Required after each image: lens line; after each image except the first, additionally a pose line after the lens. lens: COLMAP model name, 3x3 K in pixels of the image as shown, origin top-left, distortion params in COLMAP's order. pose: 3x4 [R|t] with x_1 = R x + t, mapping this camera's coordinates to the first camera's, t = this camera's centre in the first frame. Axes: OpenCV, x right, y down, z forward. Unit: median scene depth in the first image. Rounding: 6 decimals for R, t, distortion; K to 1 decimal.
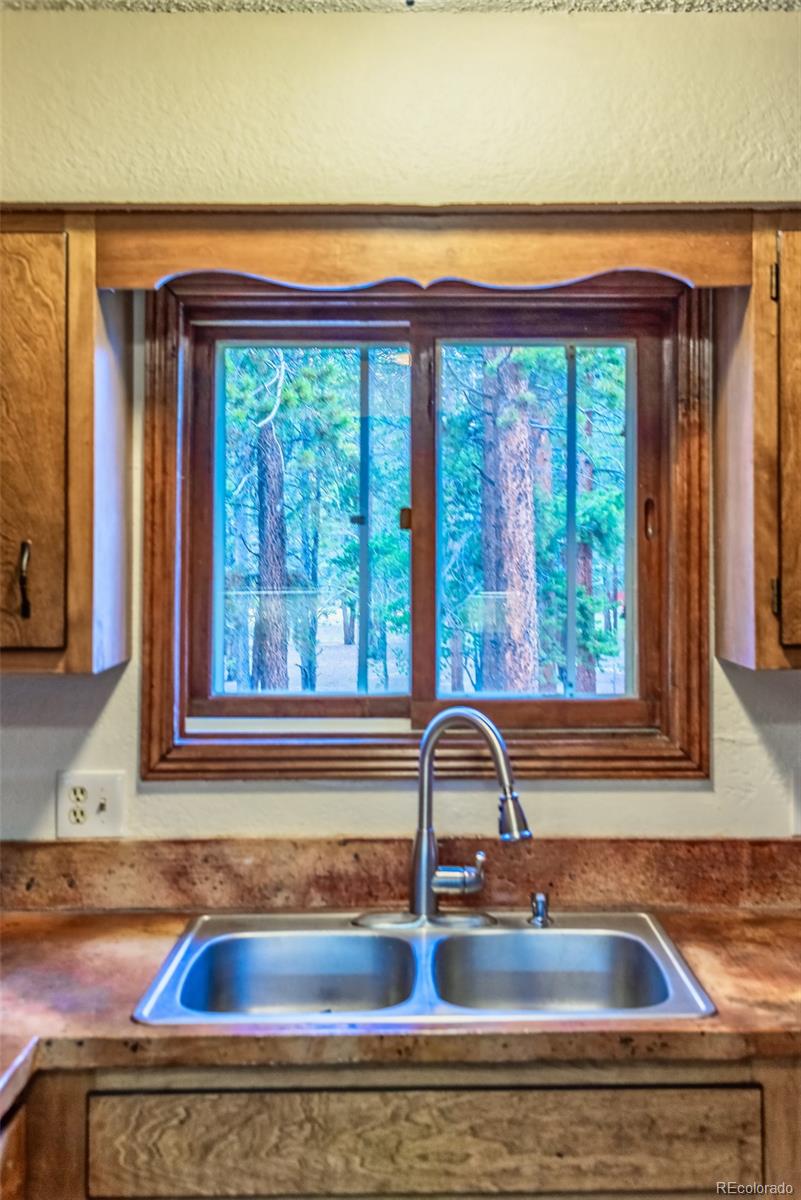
lens RADIAL K [[1340.6, 0, 406.7], [0, 1340.6, 511.7], [0, 0, 1]] dist [0.005812, 0.000000]
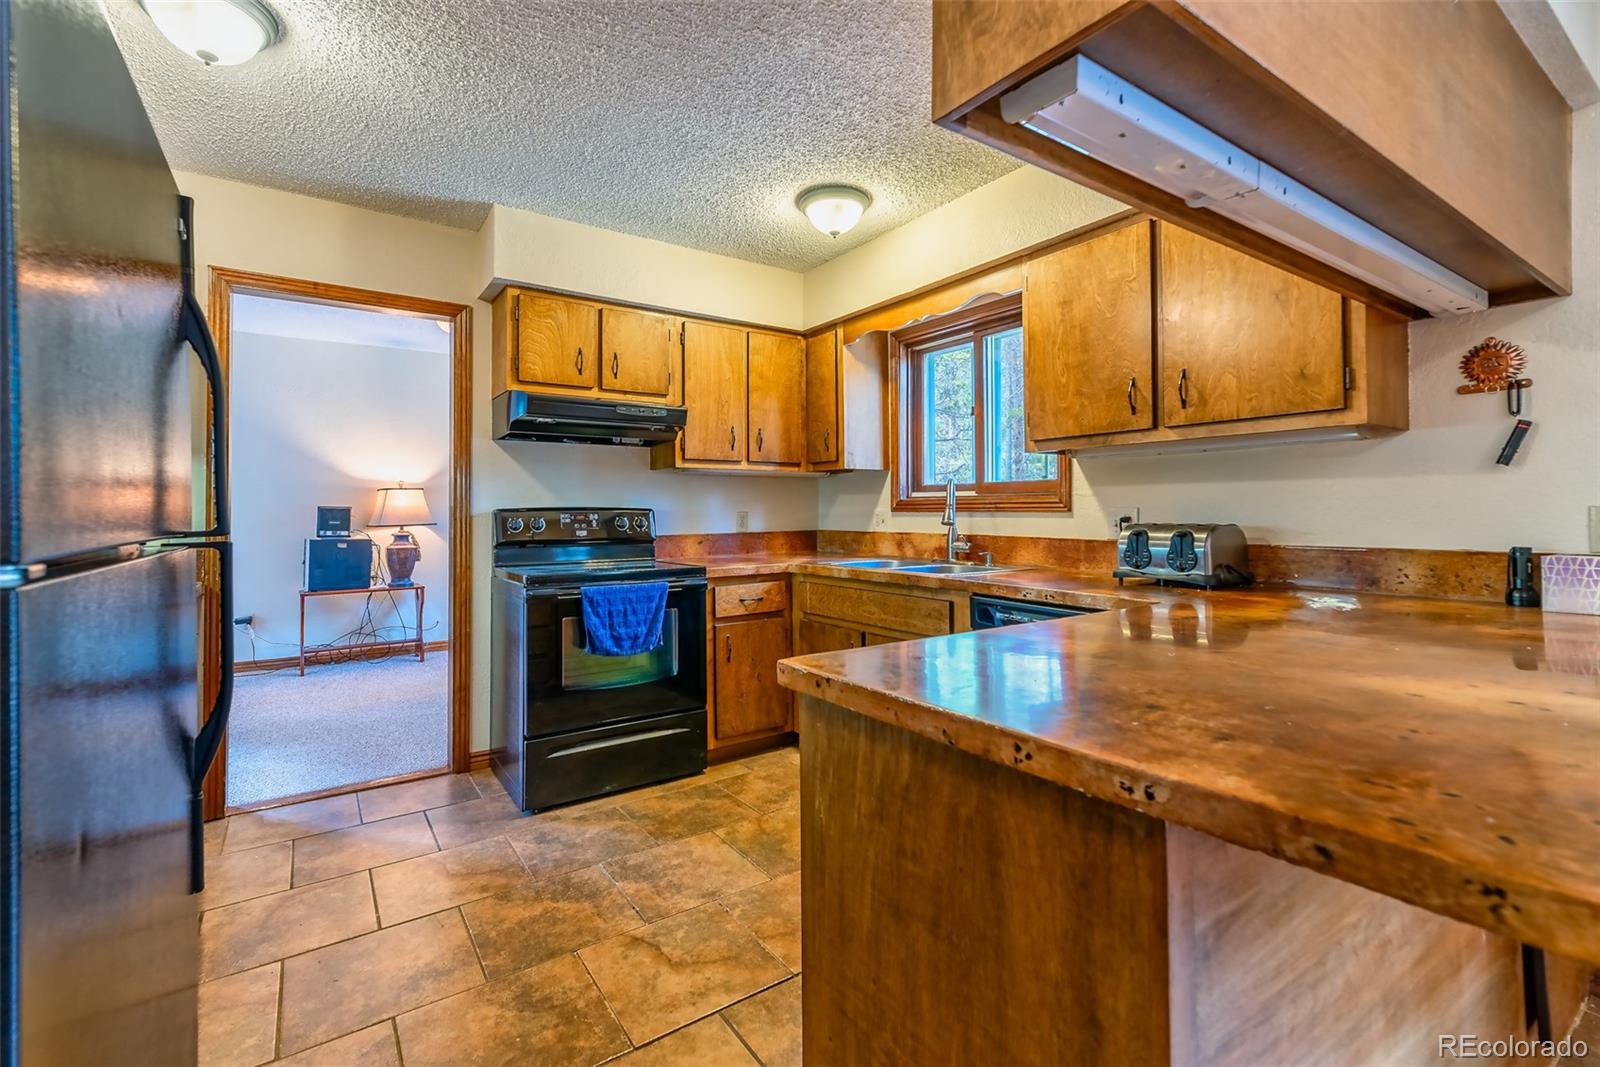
lens RADIAL K [[694.4, 0, 800.8], [0, 694.4, 487.3], [0, 0, 1]] dist [0.008130, -0.000354]
pose [[0.570762, -0.029165, -0.820598, 0.916118], [0.032986, 0.999377, -0.012575, 0.160497], [0.820453, -0.019891, 0.571368, -0.008233]]
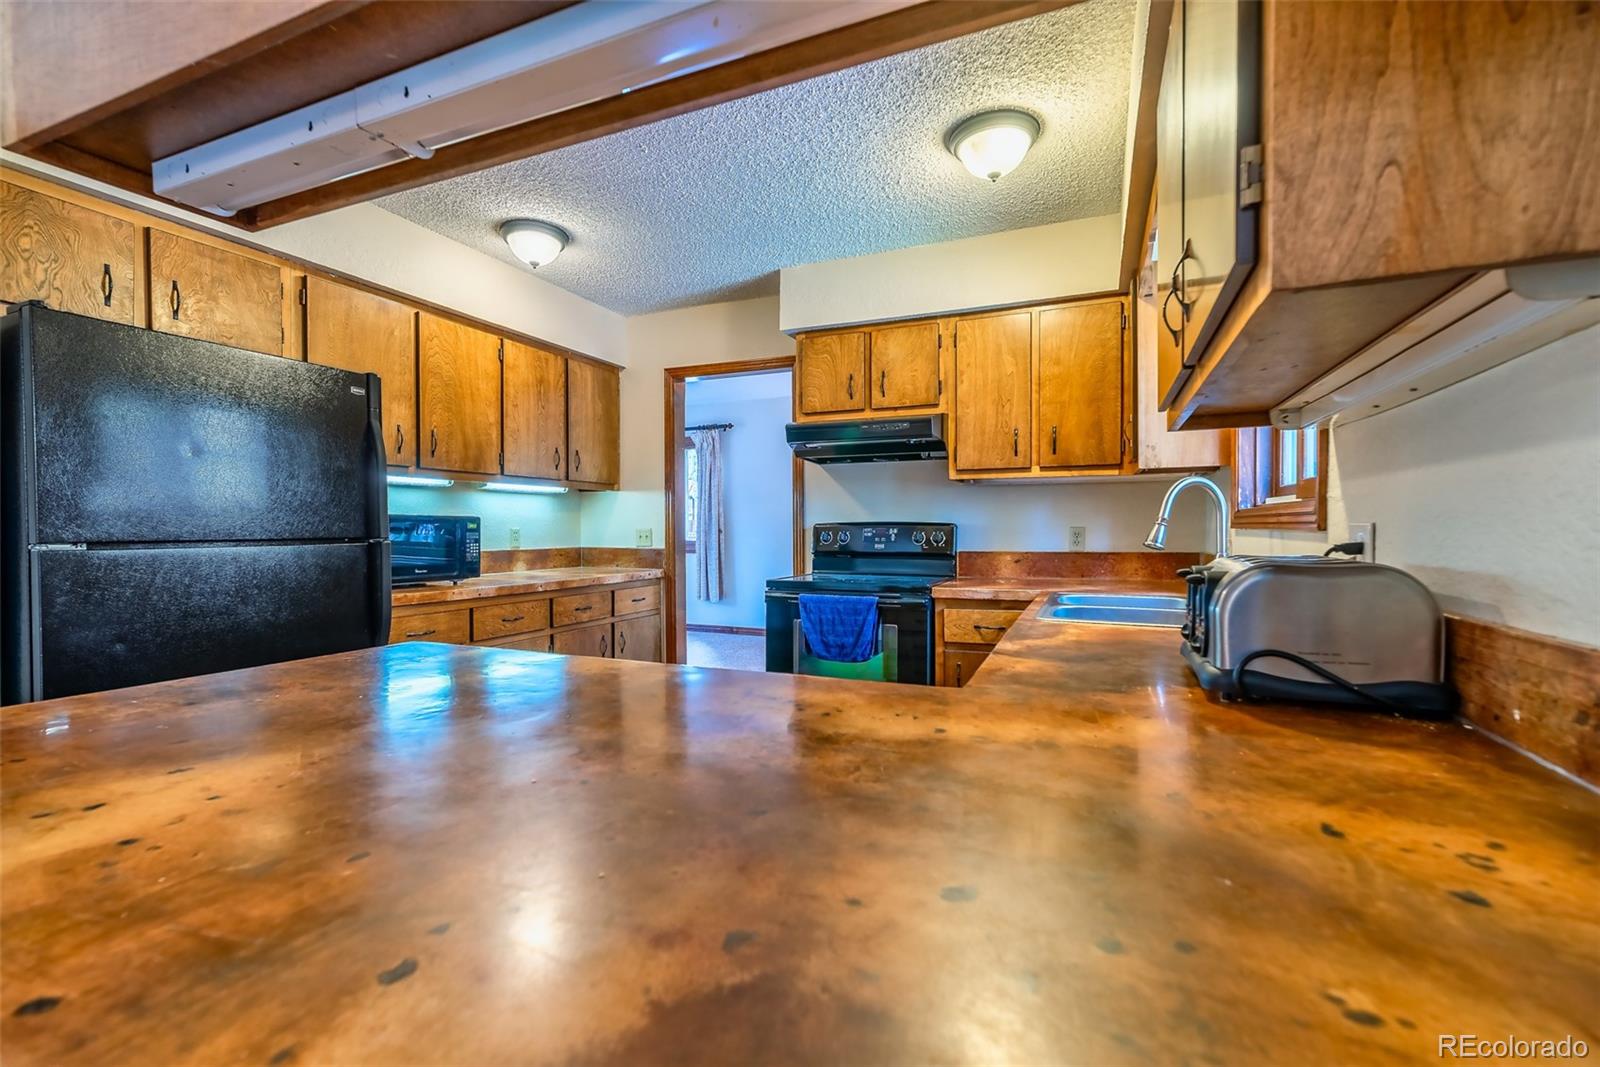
lens RADIAL K [[694.4, 0, 793.7], [0, 694.4, 530.0], [0, 0, 1]] dist [0.008130, -0.000354]
pose [[-0.376007, 0.007846, -0.926584, 0.960831], [0.036040, 0.999331, -0.006163, 0.187465], [0.925916, -0.035711, -0.376039, 0.808885]]
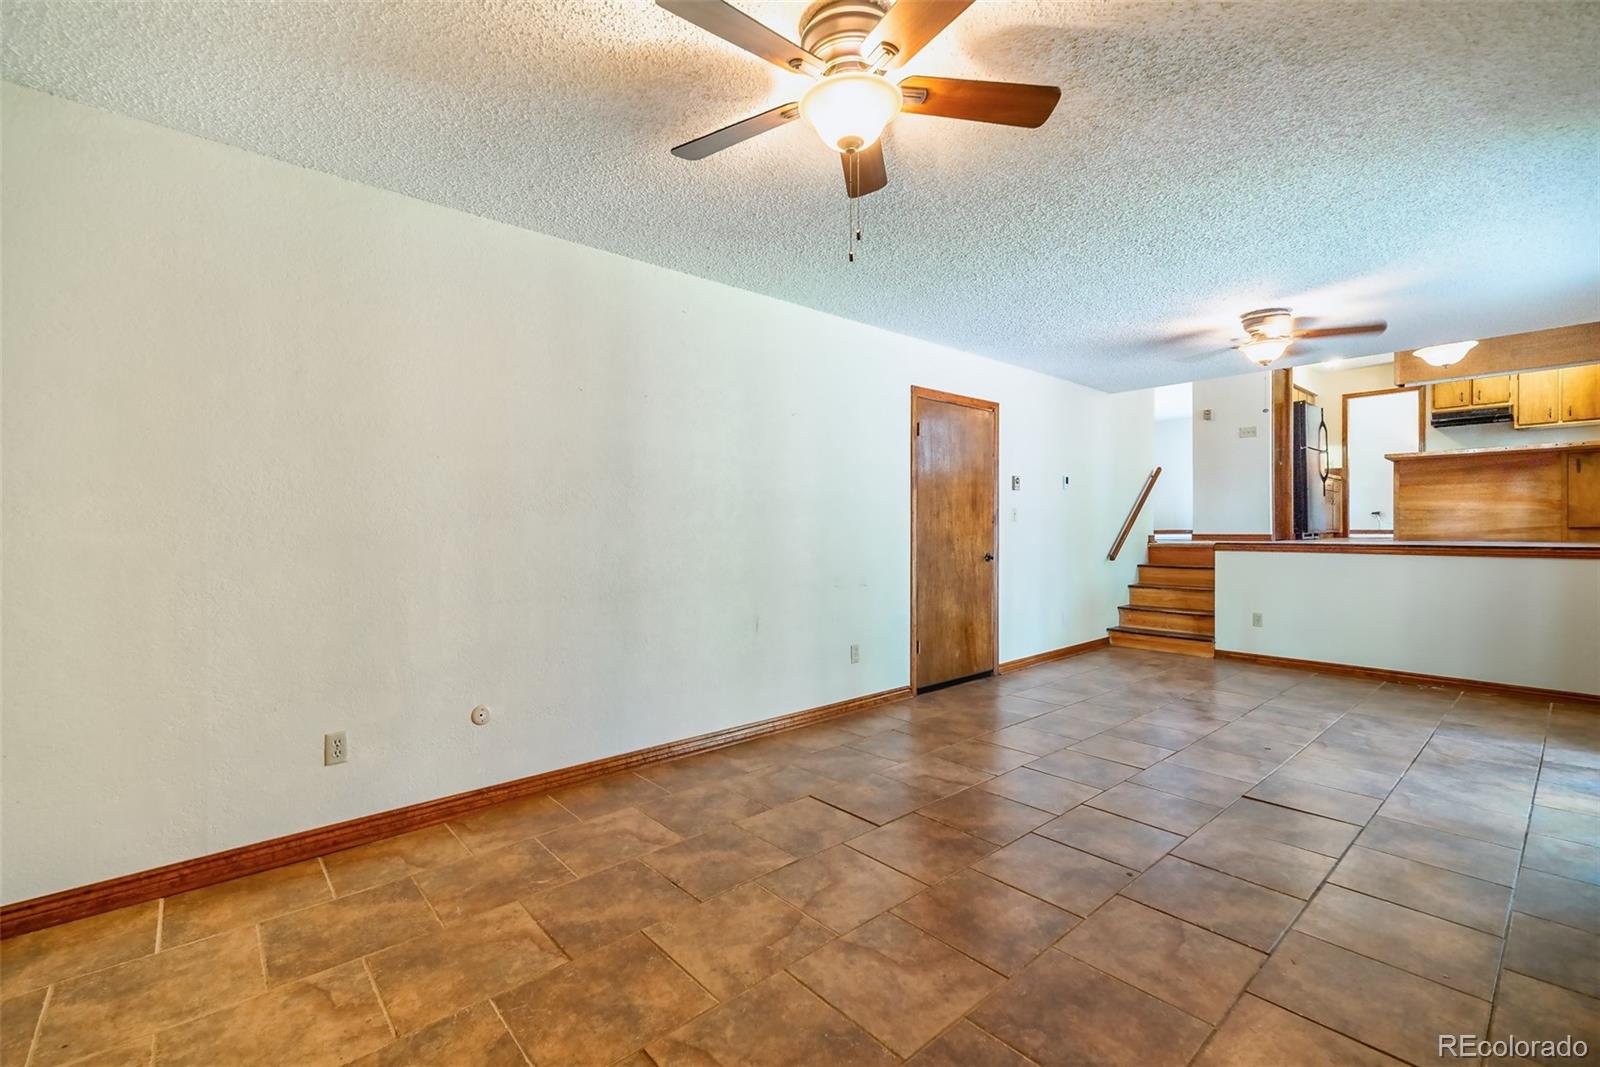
lens RADIAL K [[694.4, 0, 789.8], [0, 694.4, 528.1], [0, 0, 1]] dist [0.008130, -0.000354]
pose [[-0.750007, 0.002811, -0.661423, 4.857309], [0.030591, 0.999068, -0.030442, 0.606923], [0.660722, -0.043065, -0.749395, 0.803941]]
